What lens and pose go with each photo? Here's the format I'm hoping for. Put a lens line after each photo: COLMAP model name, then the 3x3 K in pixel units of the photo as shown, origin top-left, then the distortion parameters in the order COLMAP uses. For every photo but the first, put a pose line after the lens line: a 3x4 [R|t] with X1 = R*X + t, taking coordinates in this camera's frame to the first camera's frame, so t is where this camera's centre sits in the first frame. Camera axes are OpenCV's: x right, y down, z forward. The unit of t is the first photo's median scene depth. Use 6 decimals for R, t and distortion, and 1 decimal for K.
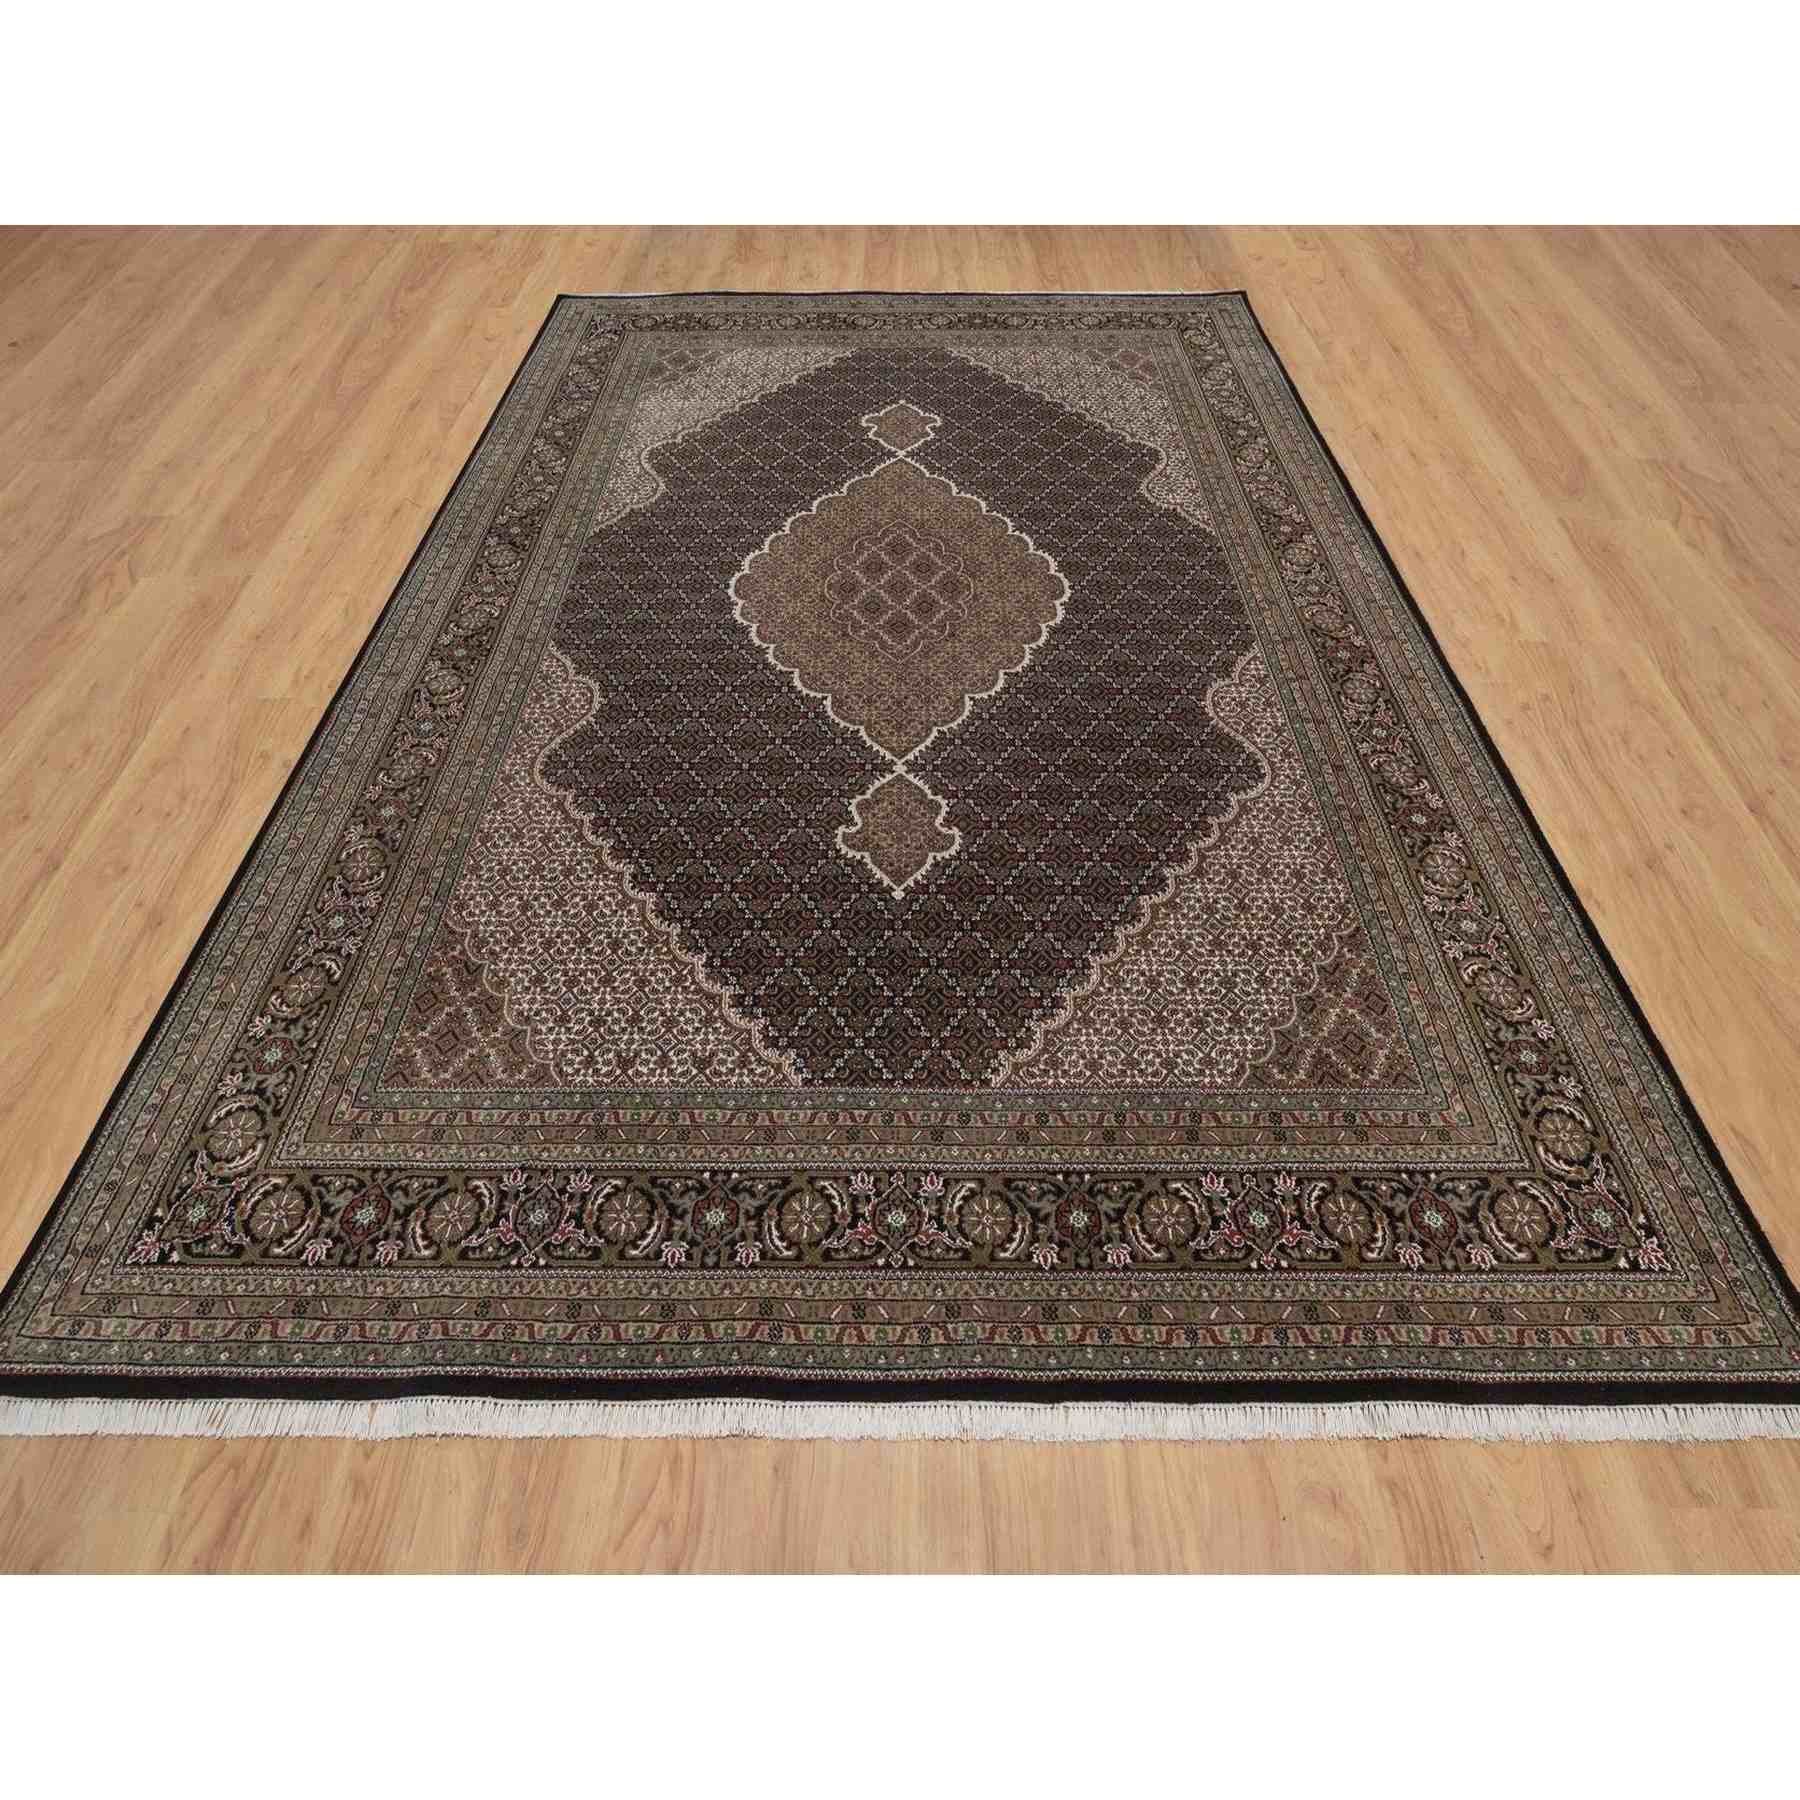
lens RADIAL K [[1005.0, 0, 901.8], [0, 1005.0, 881.2], [0, 0, 1]] dist [0.001728, -0.001949]
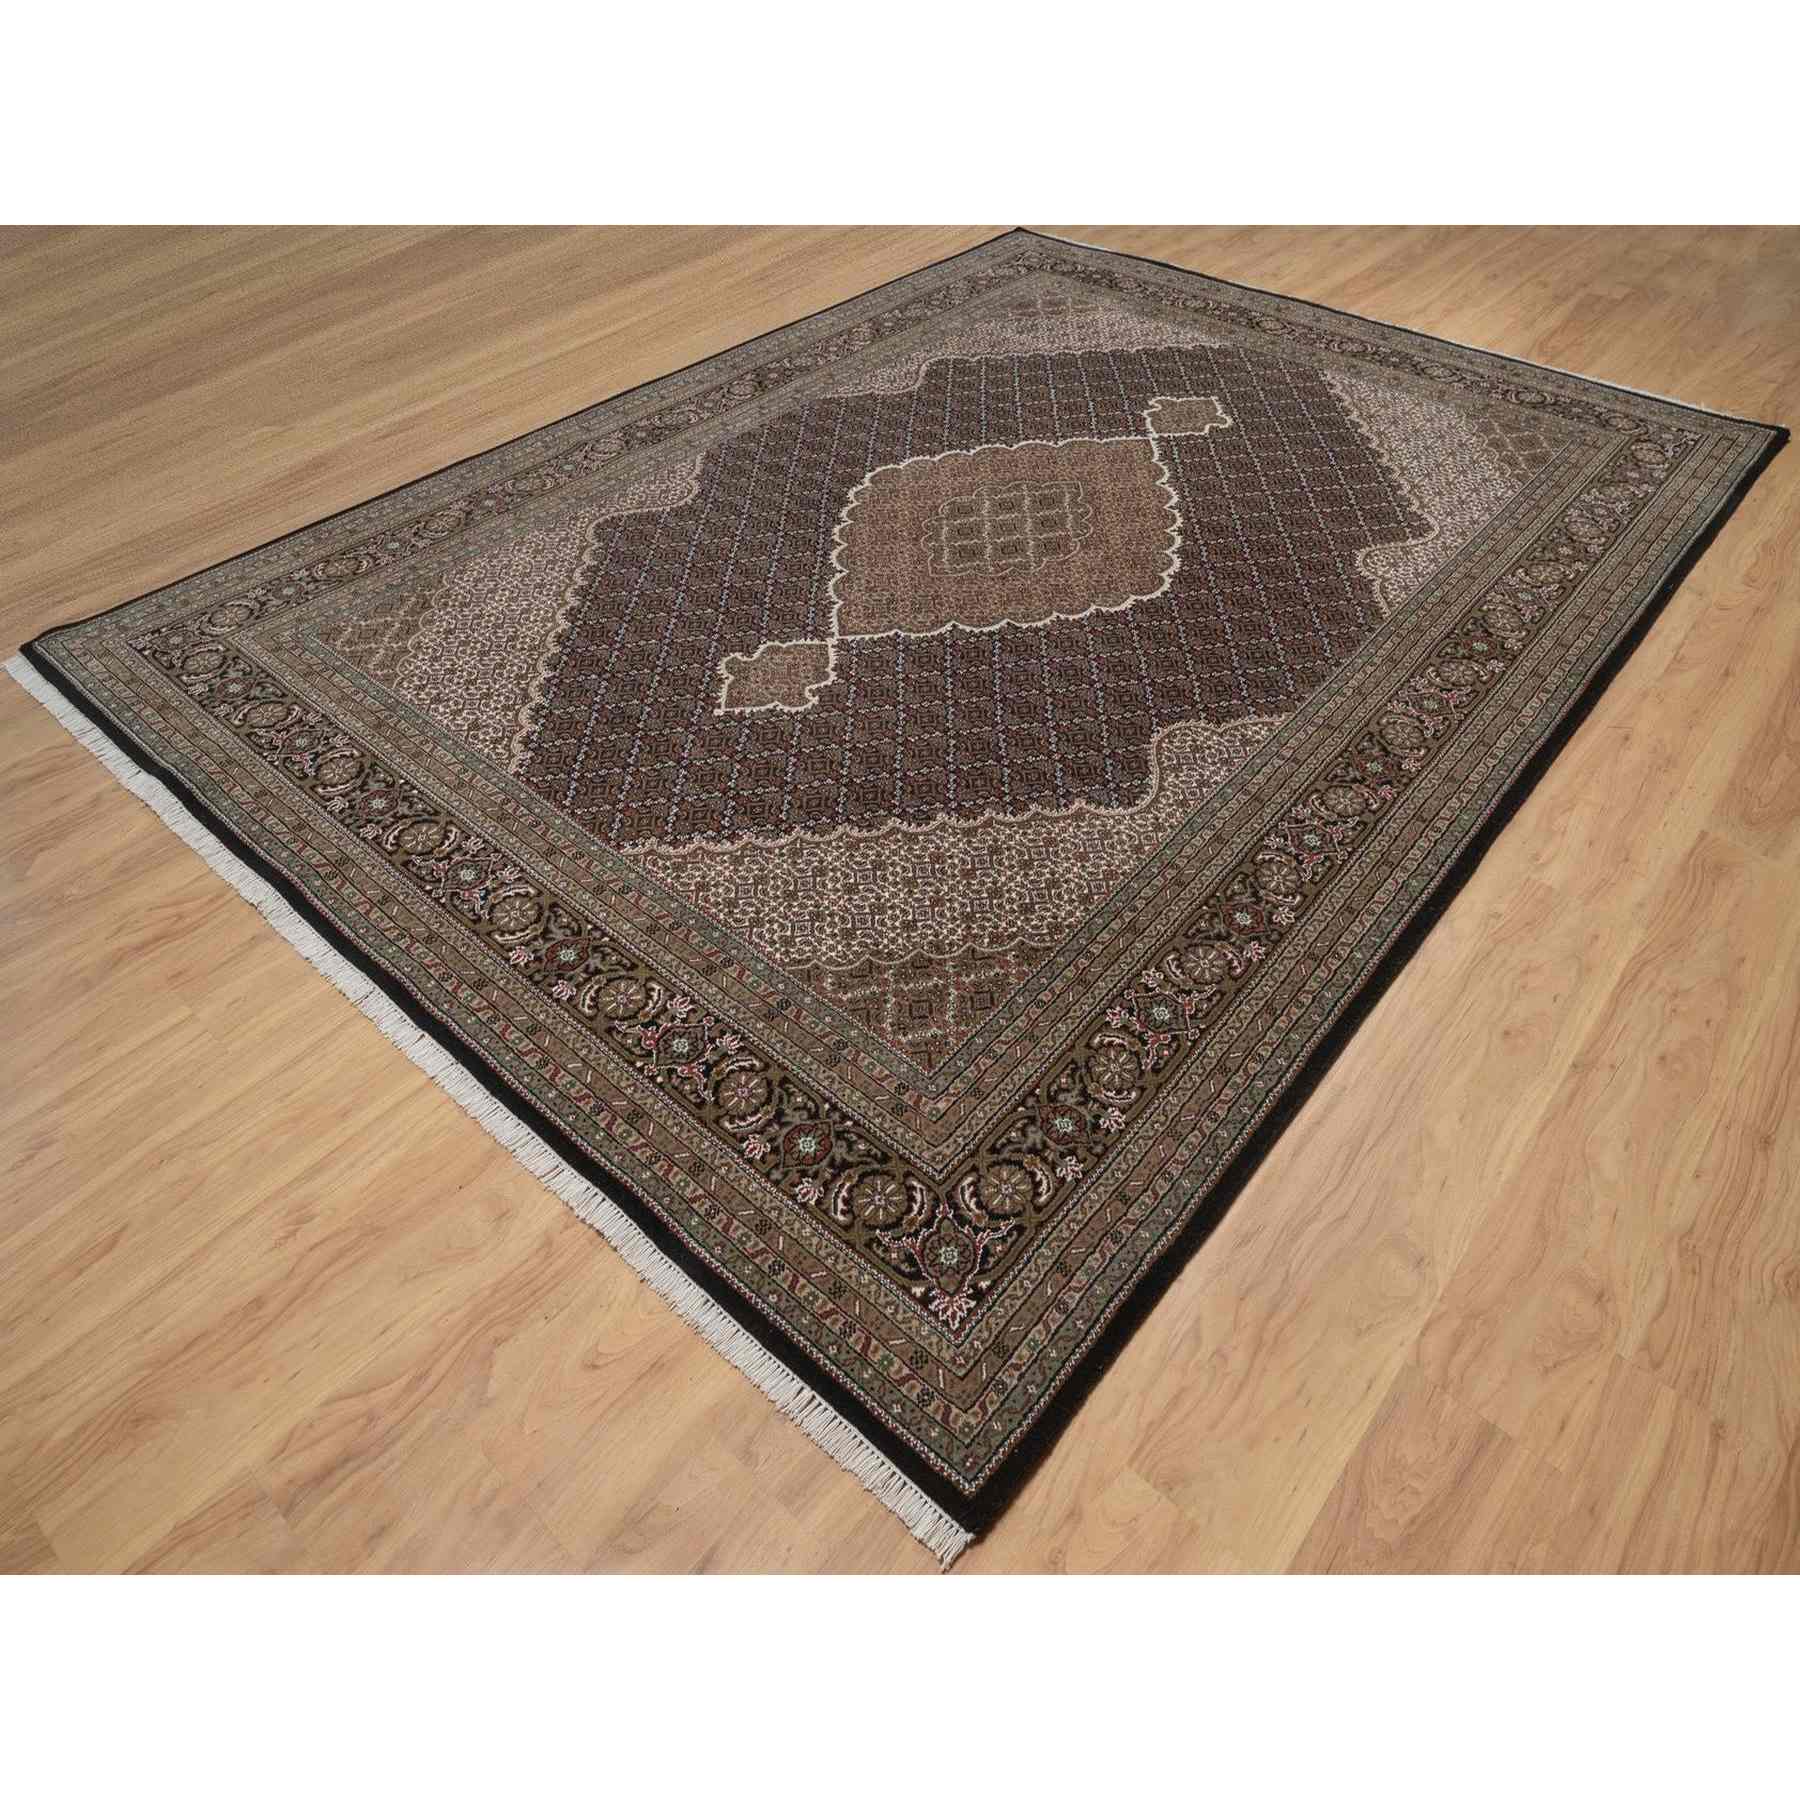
lens RADIAL K [[1142.2, 0, 900.0], [0, 1142.2, 900.0], [0, 0, 1]] dist [-0.002672, 0.001261]
pose [[0.759436, 0.477186, -0.442211, 0.720065], [-0.500201, 0.862900, 0.072124, 0.001089], [0.416001, 0.166421, 0.894006, -0.005556]]
